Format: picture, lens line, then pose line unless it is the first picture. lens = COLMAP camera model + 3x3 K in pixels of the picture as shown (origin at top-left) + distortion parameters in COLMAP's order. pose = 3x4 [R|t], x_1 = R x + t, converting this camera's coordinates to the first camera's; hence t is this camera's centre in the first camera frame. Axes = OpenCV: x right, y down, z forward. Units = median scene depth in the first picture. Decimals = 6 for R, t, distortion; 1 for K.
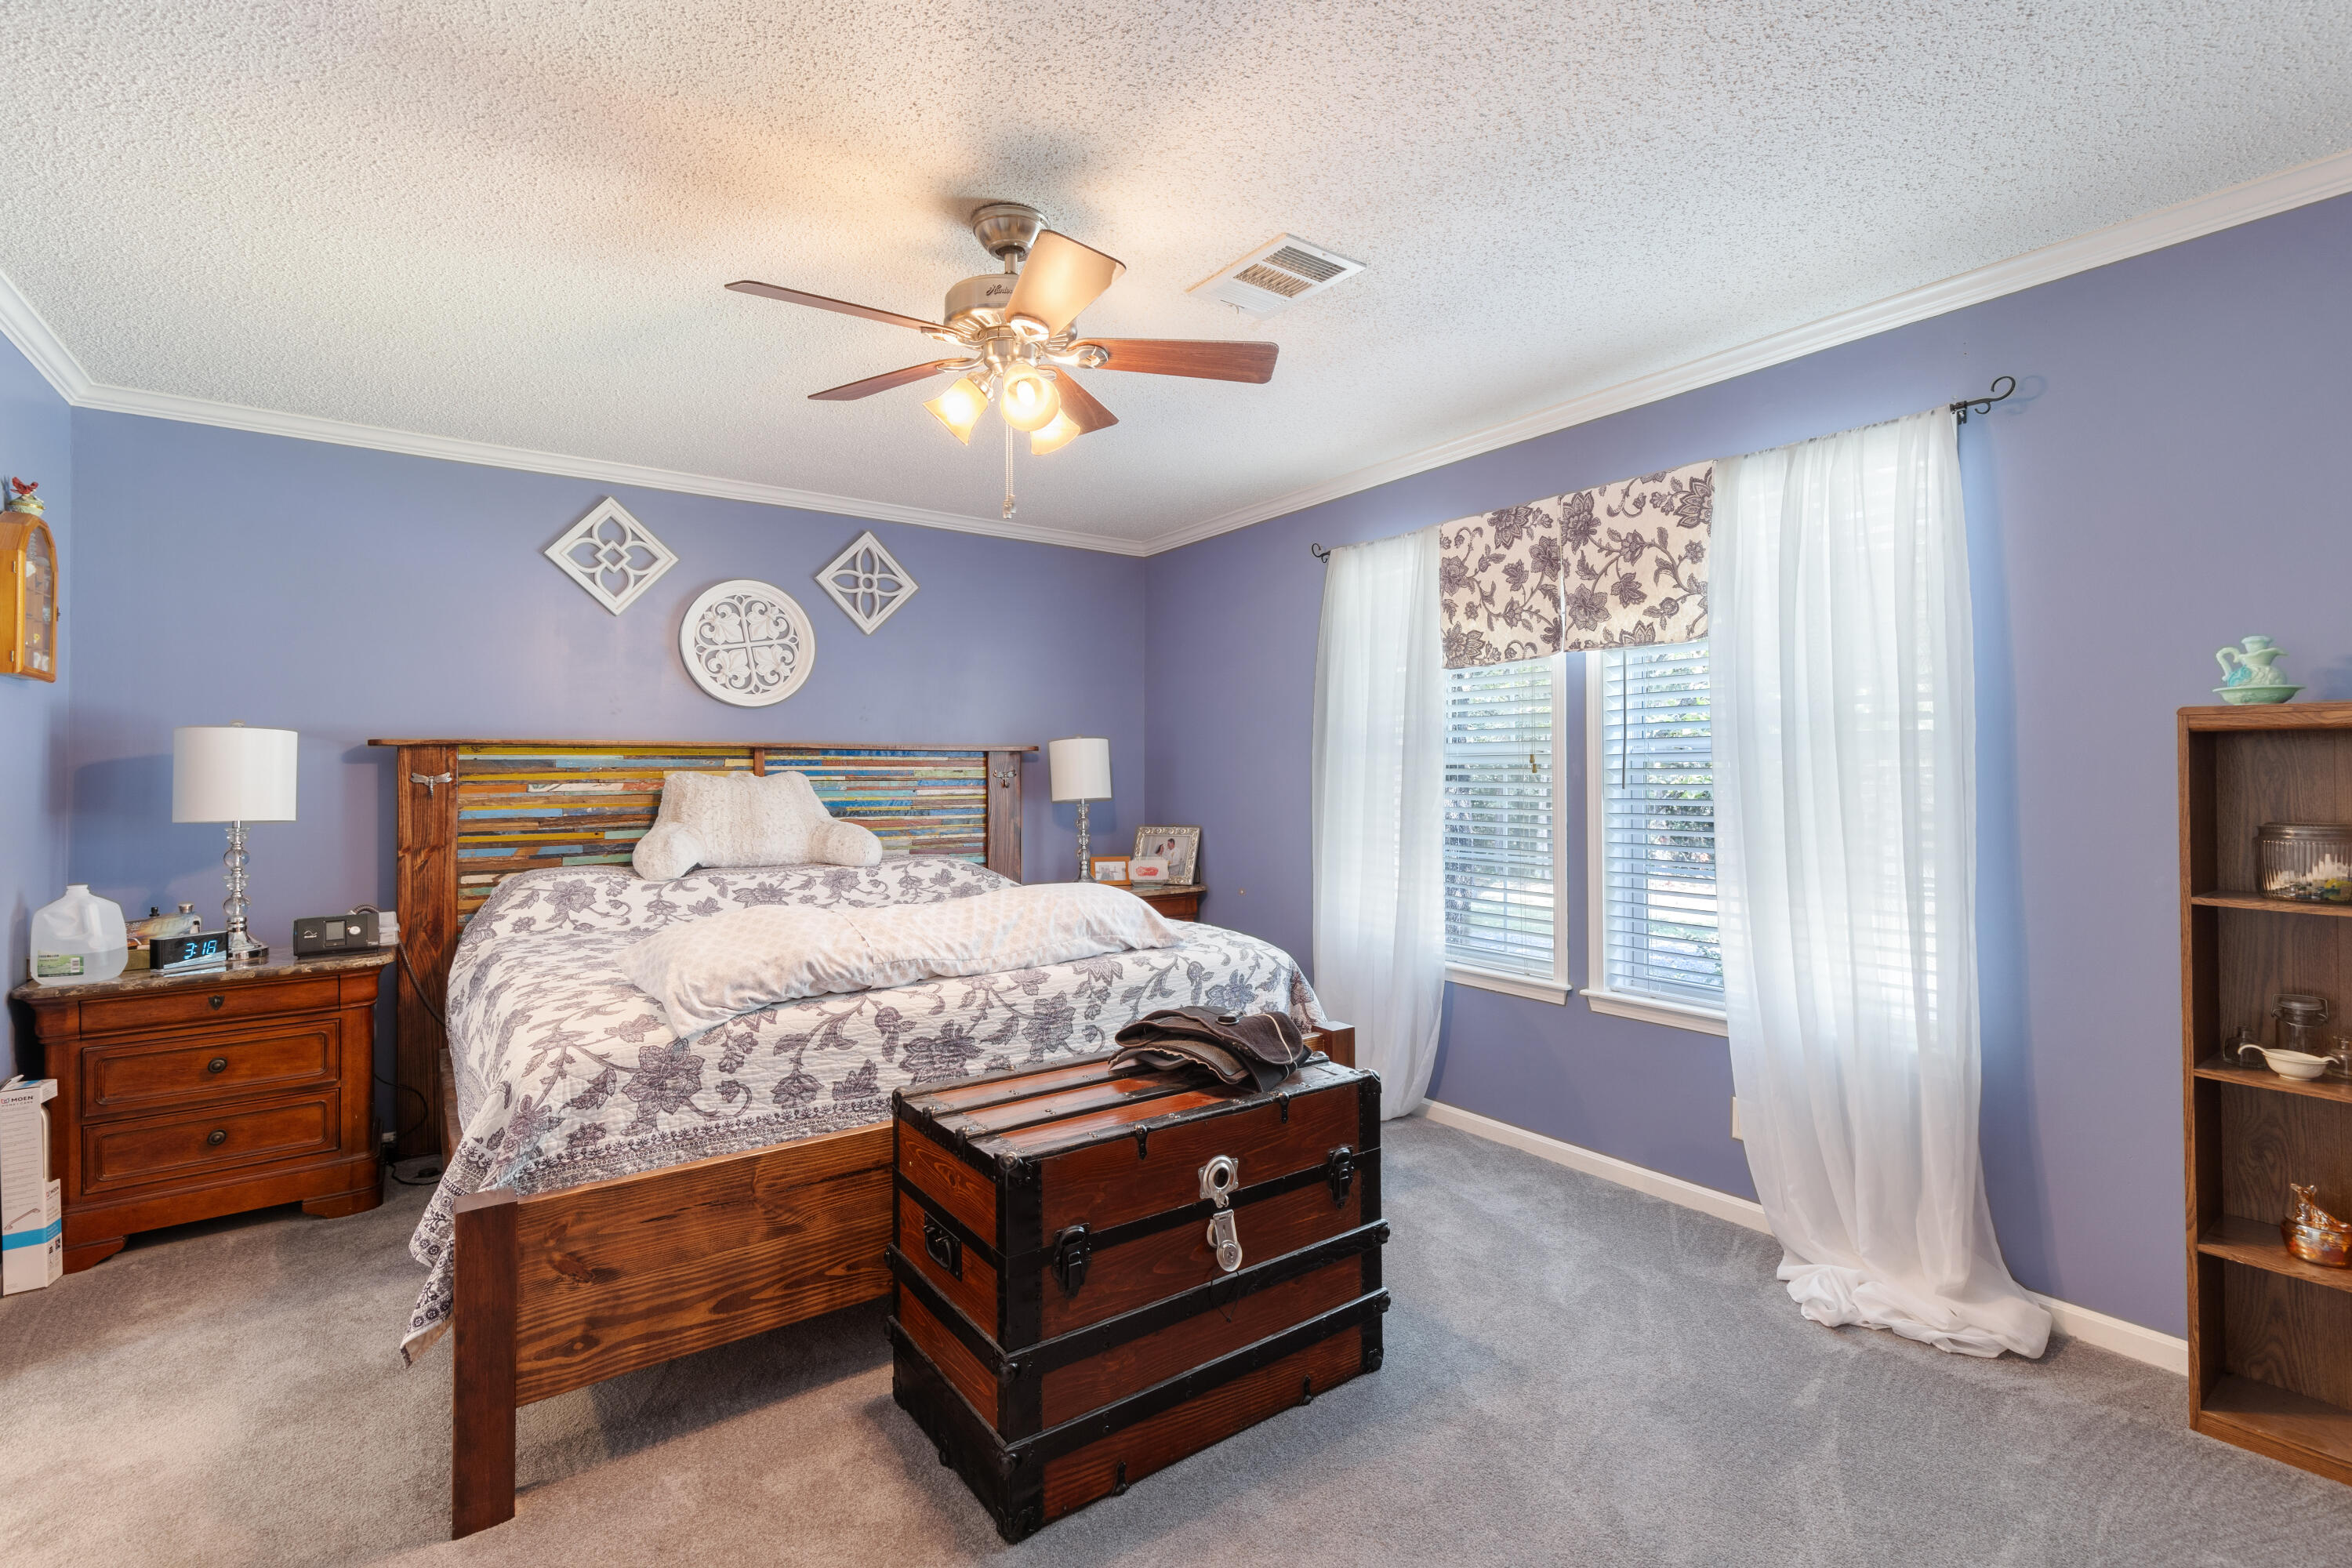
lens RADIAL K [[1065.0, 0, 1188.4], [0, 1065.0, 763.9], [0, 0, 1]] dist [0.004588, -0.000757]
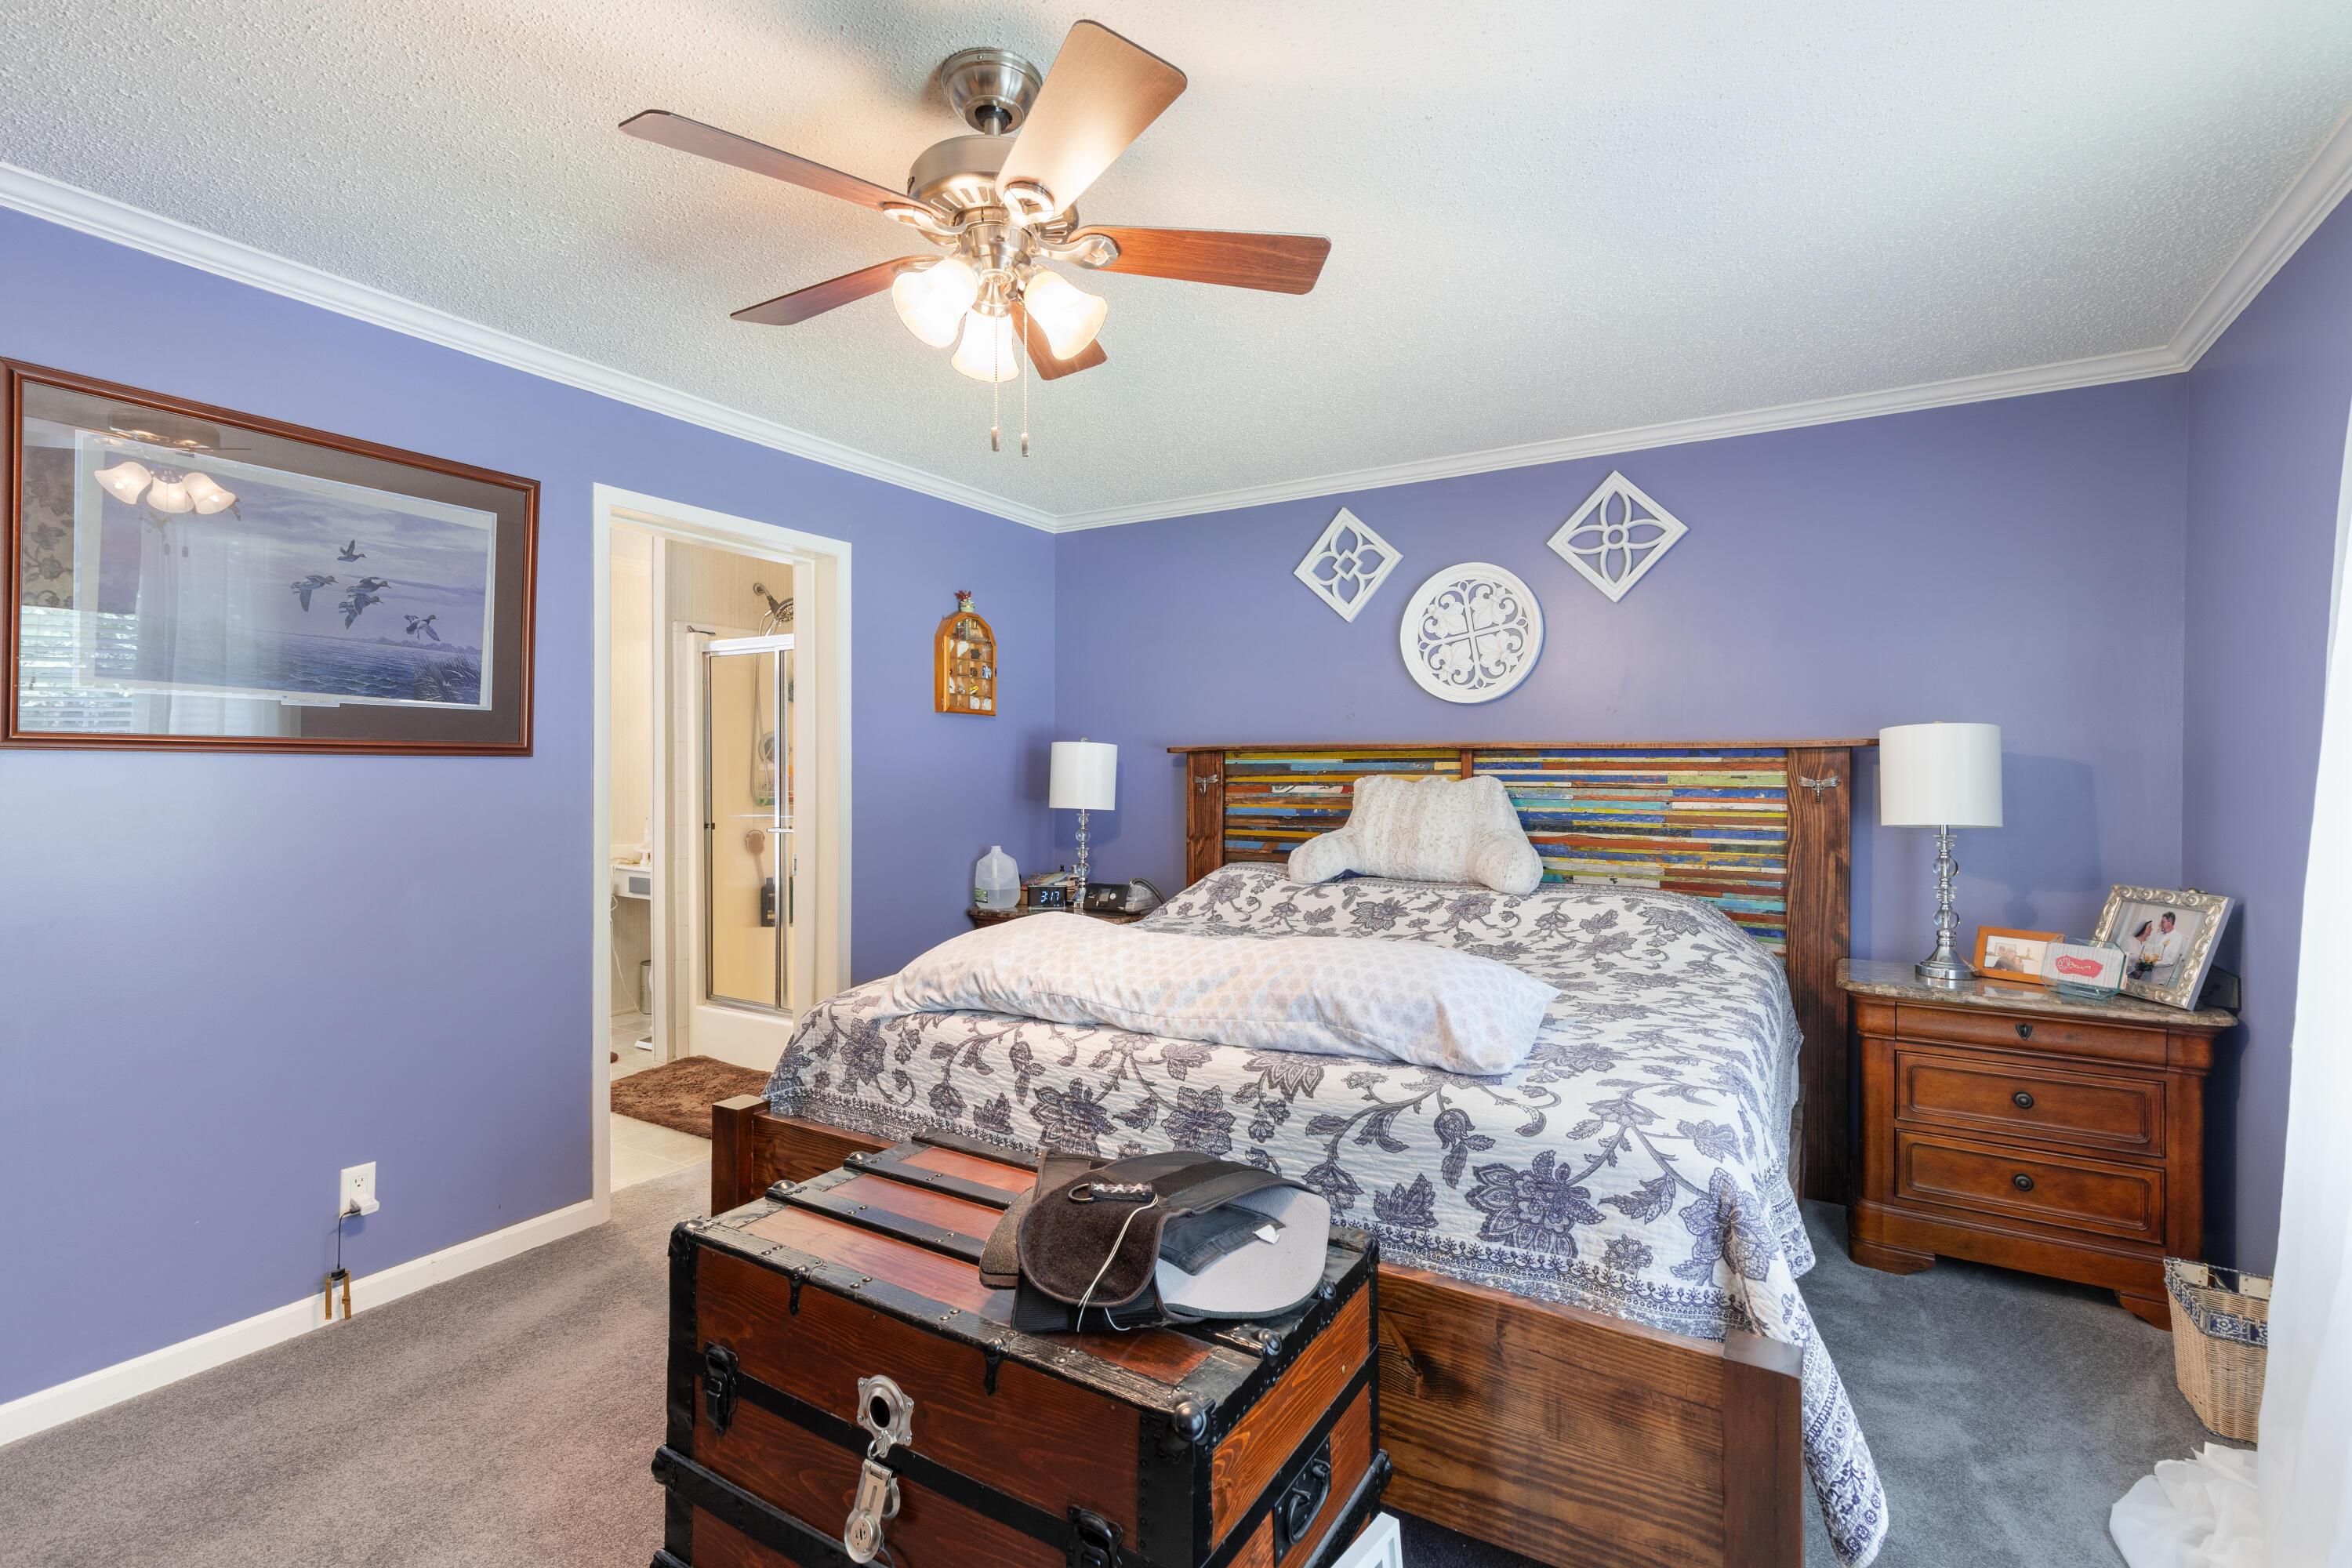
lens RADIAL K [[1065.0, 0, 1178.3], [0, 1065.0, 771.1], [0, 0, 1]] dist [0.004588, -0.000757]
pose [[0.382707, 0.002834, -0.923866, 0.559241], [0.002239, 0.999990, 0.003995, -0.001262], [0.923867, -0.003597, 0.382696, 0.739480]]
